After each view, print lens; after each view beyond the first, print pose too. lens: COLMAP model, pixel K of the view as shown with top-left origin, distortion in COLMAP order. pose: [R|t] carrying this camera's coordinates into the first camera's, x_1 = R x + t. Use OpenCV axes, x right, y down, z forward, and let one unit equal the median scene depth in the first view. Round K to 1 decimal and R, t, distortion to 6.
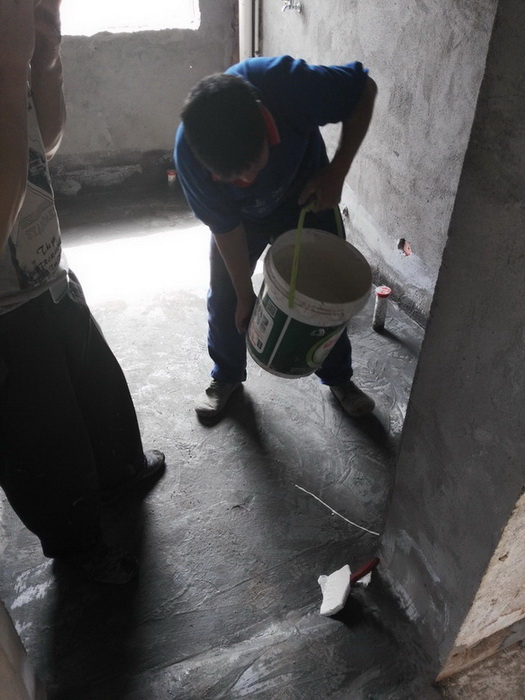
lens RADIAL K [[577.5, 0, 264.2], [0, 577.5, 355.0], [0, 0, 1]] dist [0.104130, -0.184637]
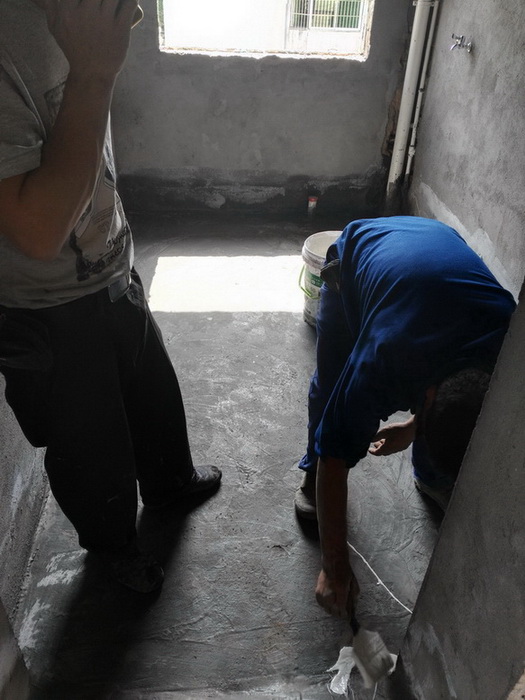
lens RADIAL K [[577.5, 0, 263.1], [0, 577.5, 355.7], [0, 0, 1]] dist [0.104130, -0.184637]
pose [[0.953569, 0.193550, -0.230749, 0.086437], [-0.204020, 0.978716, -0.022172, -0.016802], [0.221546, 0.068220, 0.972761, 0.048914]]
